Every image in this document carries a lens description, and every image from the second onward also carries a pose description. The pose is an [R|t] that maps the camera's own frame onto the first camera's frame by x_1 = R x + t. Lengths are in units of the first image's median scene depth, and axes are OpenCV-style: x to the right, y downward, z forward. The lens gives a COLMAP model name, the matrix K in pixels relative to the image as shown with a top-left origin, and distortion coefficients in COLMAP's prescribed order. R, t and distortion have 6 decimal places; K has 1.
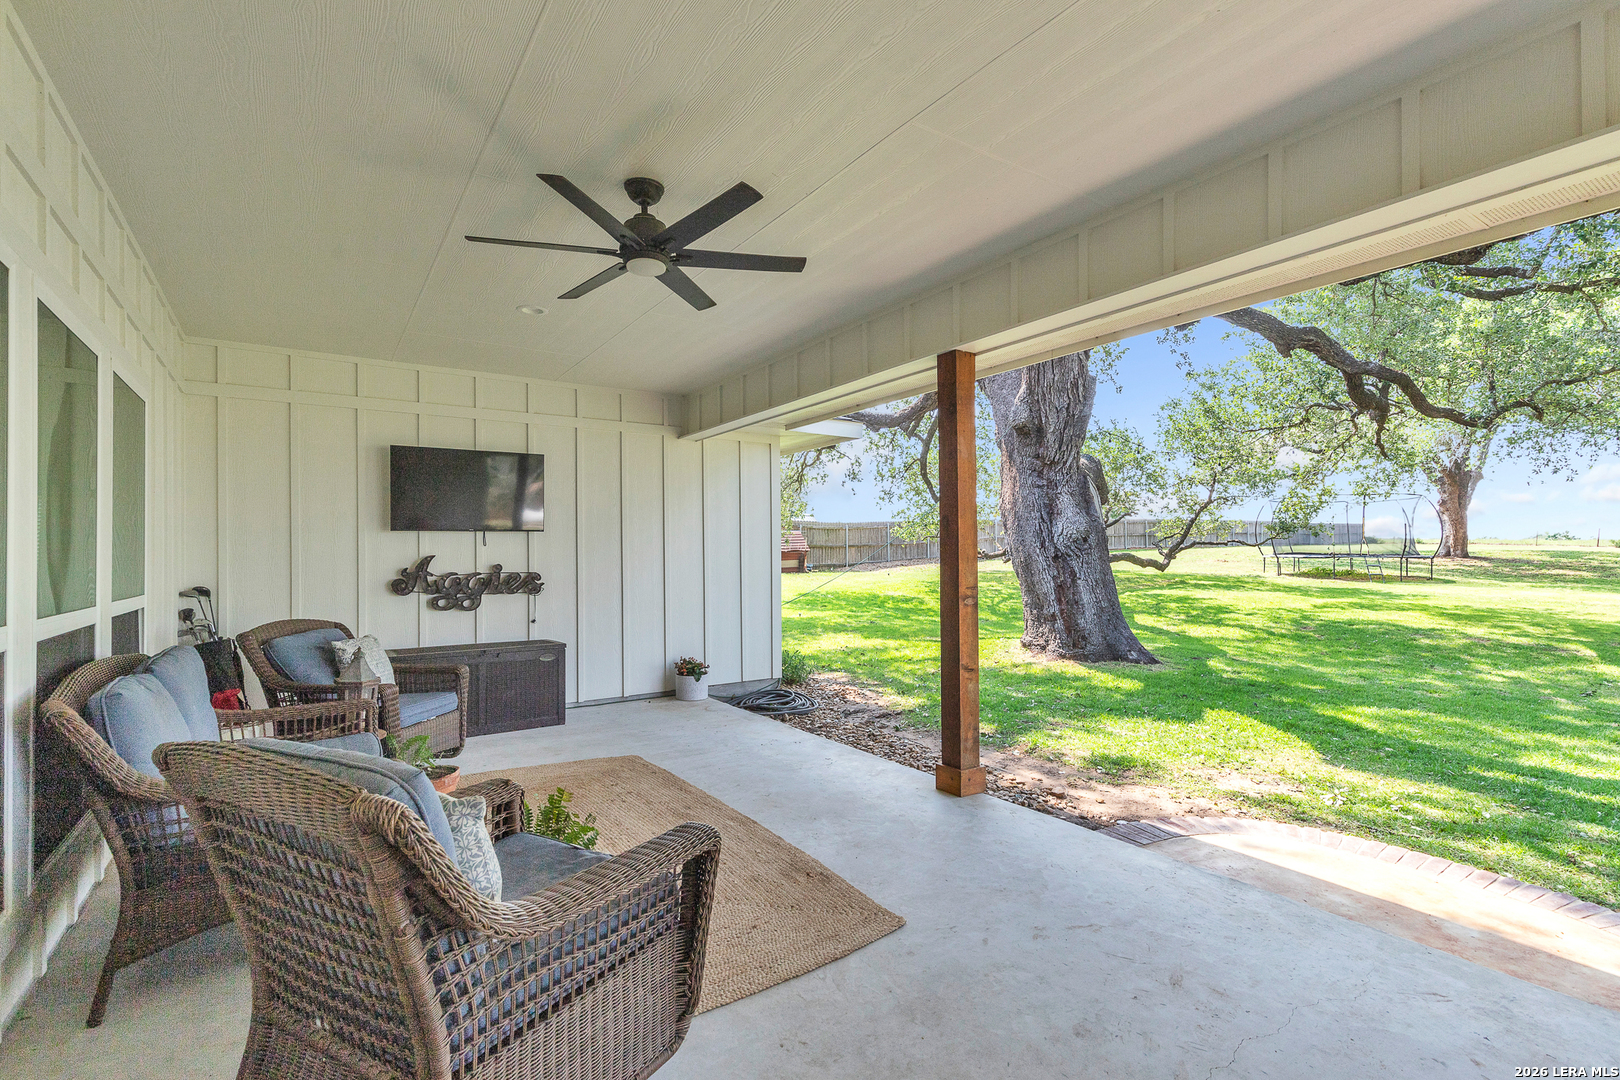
lens RADIAL K [[758.3, 0, 792.0], [0, 758.3, 541.5], [0, 0, 1]] dist [-0.004715, -0.000915]
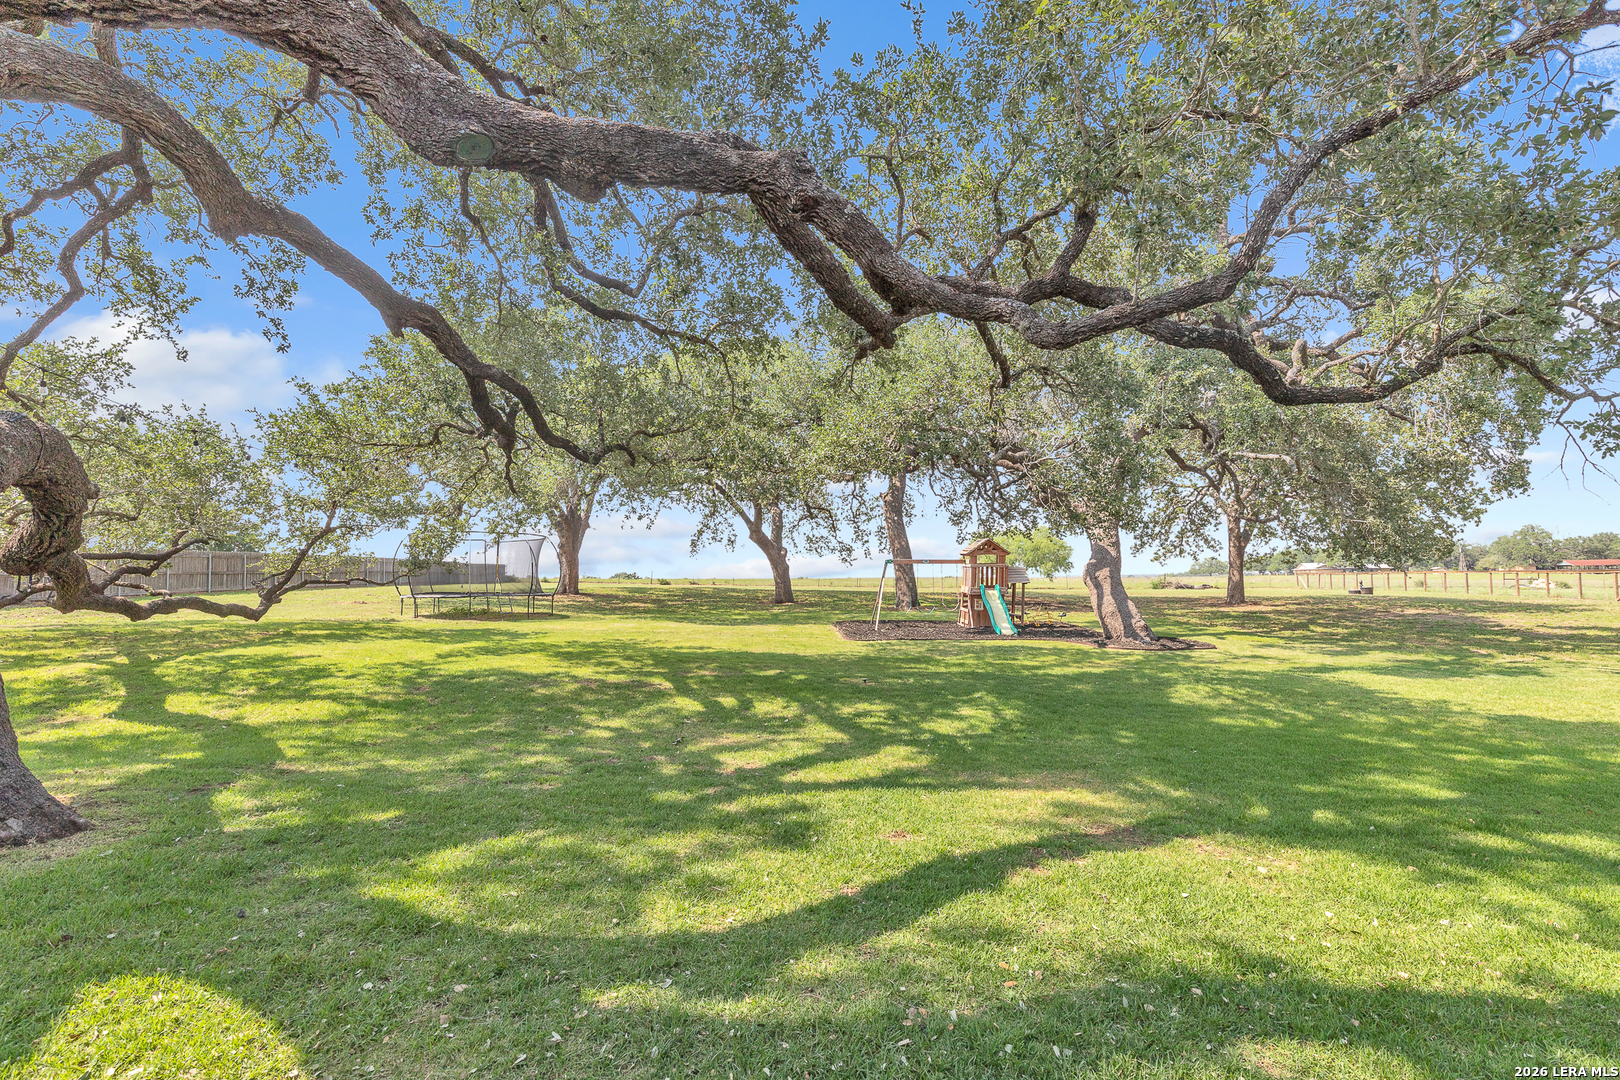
lens RADIAL K [[758.3, 0, 792.0], [0, 758.3, 541.5], [0, 0, 1]] dist [-0.004715, -0.000915]
pose [[0.535578, 0.042787, 0.843401, 0.159561], [0.000933, 0.998685, -0.051257, 0.000727], [-0.844485, 0.028239, 0.534834, 0.180798]]
